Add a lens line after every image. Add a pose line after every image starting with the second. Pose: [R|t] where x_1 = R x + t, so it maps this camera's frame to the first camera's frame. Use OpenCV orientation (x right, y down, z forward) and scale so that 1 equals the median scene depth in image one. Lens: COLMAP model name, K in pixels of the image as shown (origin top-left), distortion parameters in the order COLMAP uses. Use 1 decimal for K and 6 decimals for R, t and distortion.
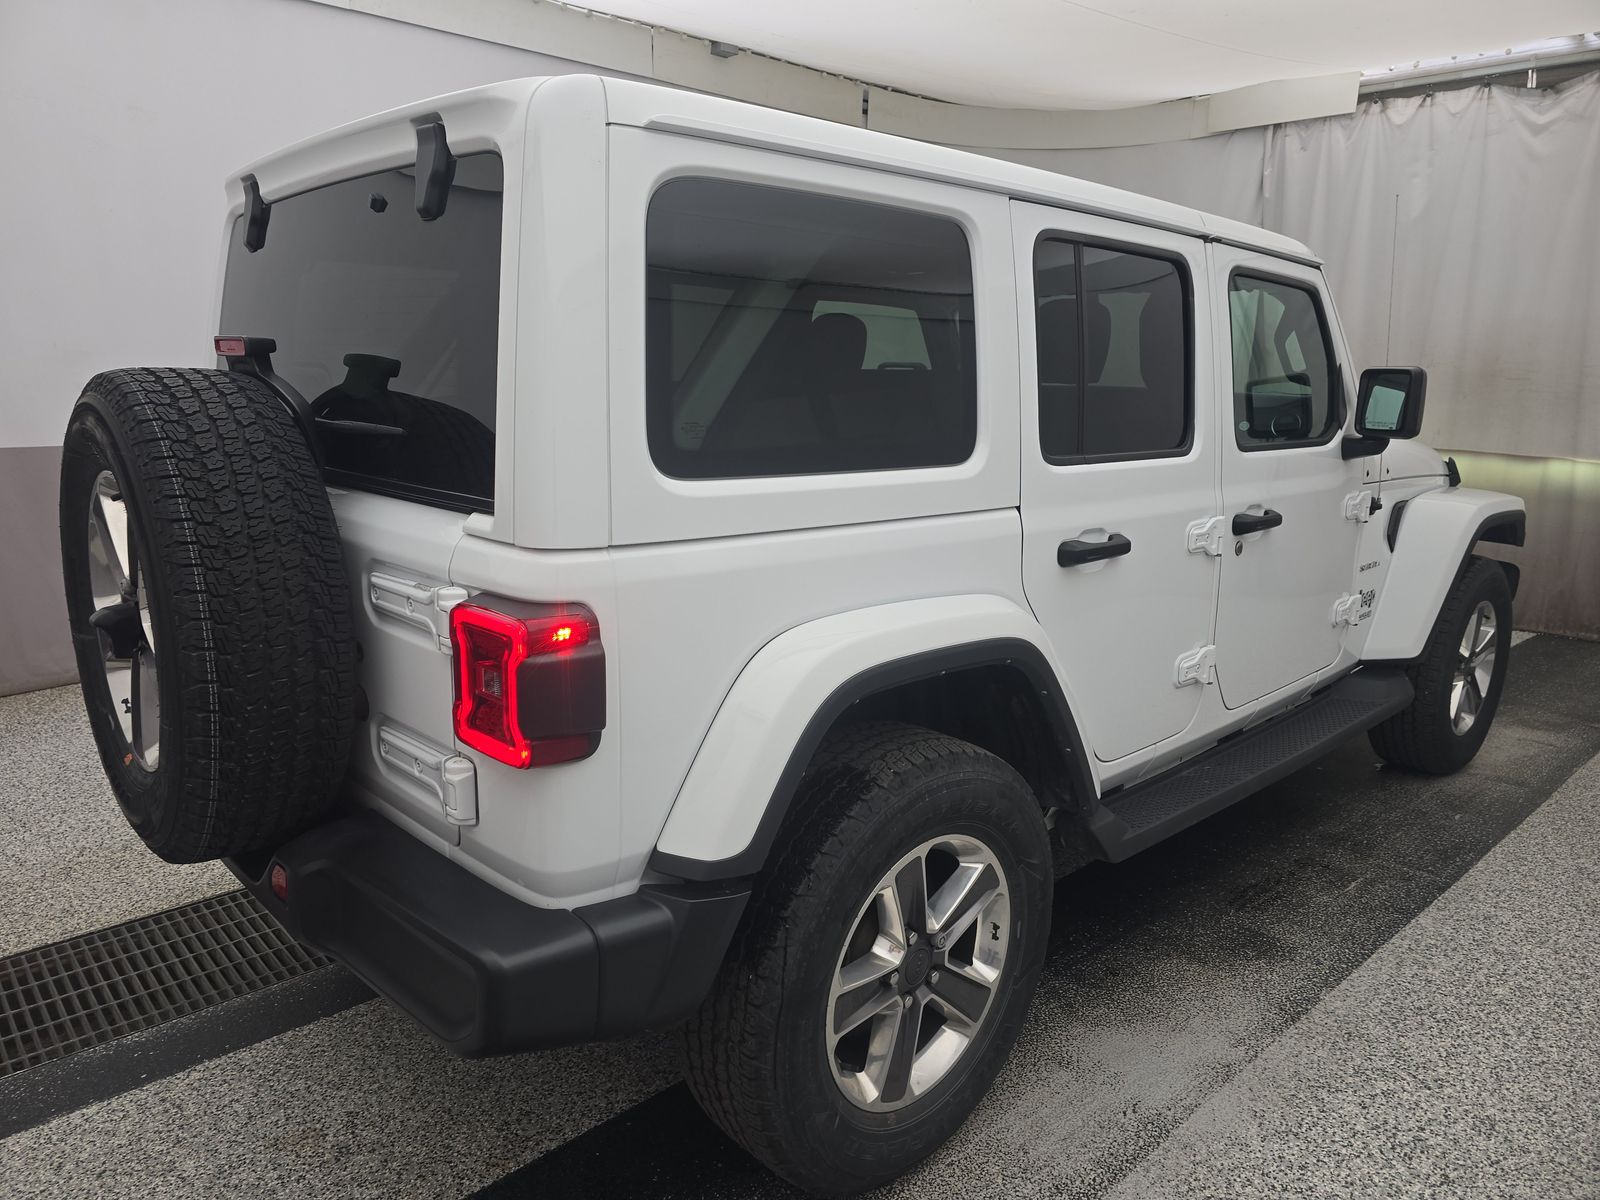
lens RADIAL K [[1078.2, 0, 810.2], [0, 1078.2, 596.5], [0, 0, 1]] dist [0.030847, -0.042961]
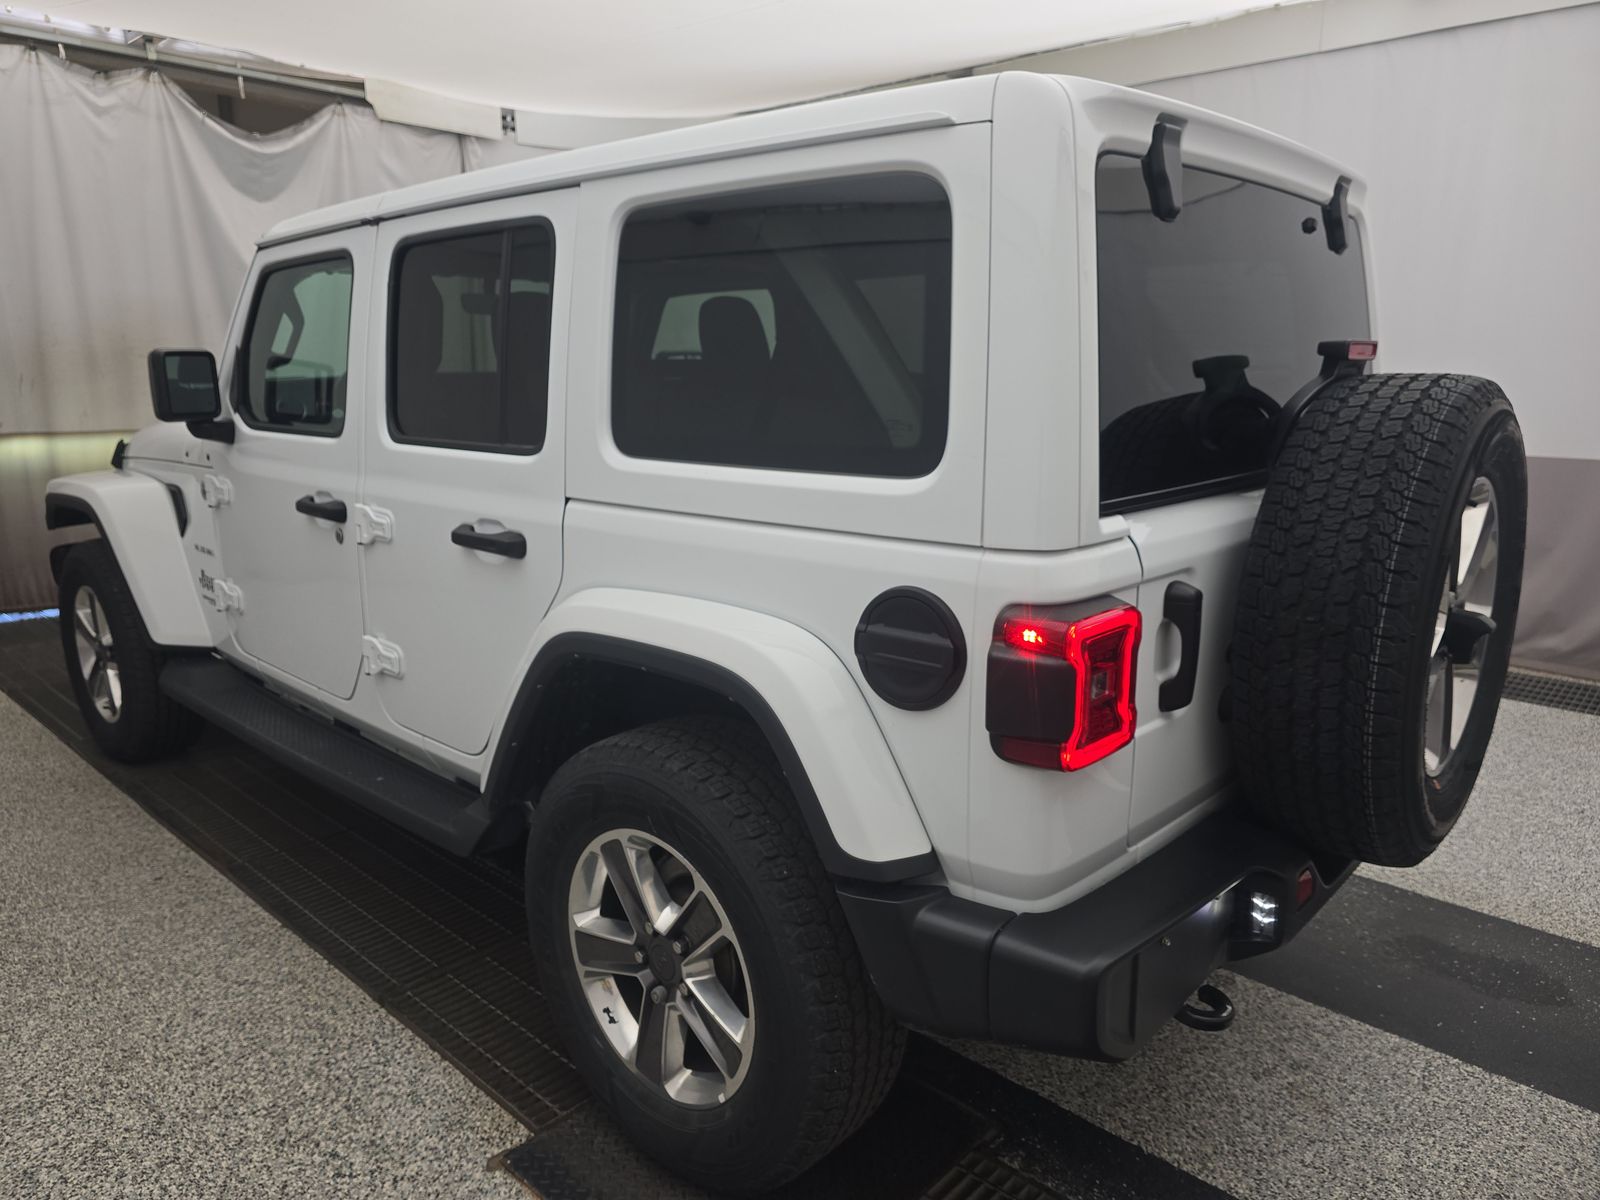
lens RADIAL K [[1078.2, 0, 812.6], [0, 1078.2, 597.7], [0, 0, 1]] dist [0.030847, -0.042961]
pose [[-0.090262, -0.225618, 0.970026, -0.481416], [0.201561, 0.949706, 0.239647, -0.111407], [-0.975308, 0.217151, -0.040246, 0.504783]]
